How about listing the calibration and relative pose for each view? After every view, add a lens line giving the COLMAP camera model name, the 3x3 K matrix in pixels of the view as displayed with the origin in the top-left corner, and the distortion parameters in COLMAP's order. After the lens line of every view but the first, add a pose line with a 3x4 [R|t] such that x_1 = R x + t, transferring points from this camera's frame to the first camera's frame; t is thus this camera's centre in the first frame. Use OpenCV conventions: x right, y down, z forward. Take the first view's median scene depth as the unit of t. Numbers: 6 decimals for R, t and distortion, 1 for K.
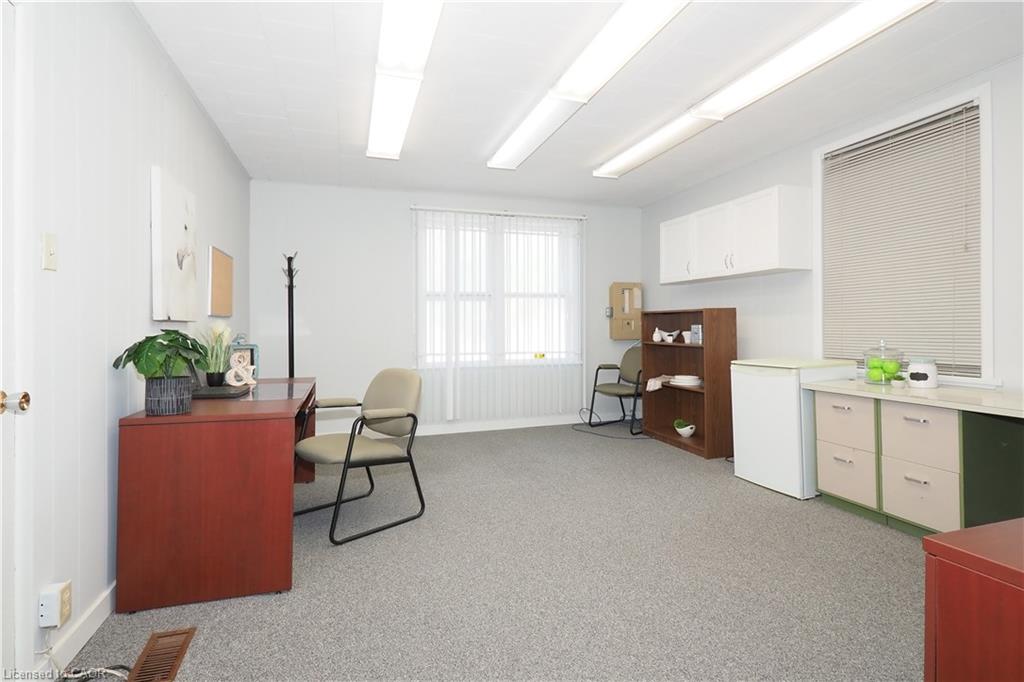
lens RADIAL K [[484.5, 0, 511.3], [0, 484.5, 315.8], [0, 0, 1]] dist [-0.001021, -0.000223]
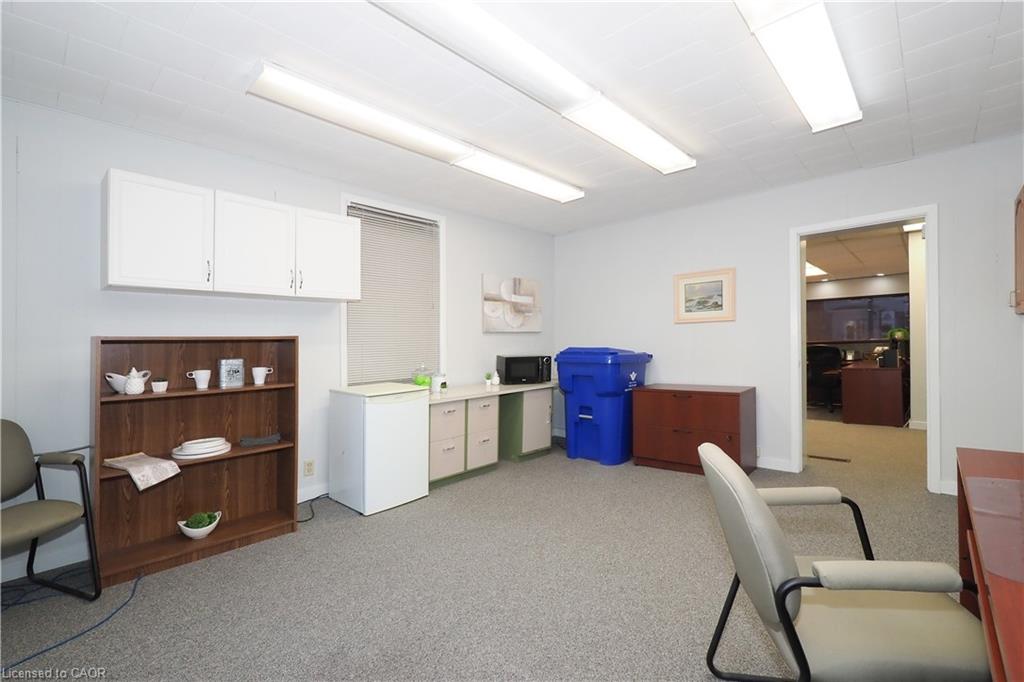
lens RADIAL K [[449.7, 0, 512.0], [0, 449.7, 341.0], [0, 0, 1]] dist [-0.002191, -0.000038]
pose [[-0.468711, 0.017759, 0.883173, -0.377834], [0.006728, 0.999841, -0.016534, 0.006325], [-0.883326, -0.001808, -0.468756, 0.987519]]
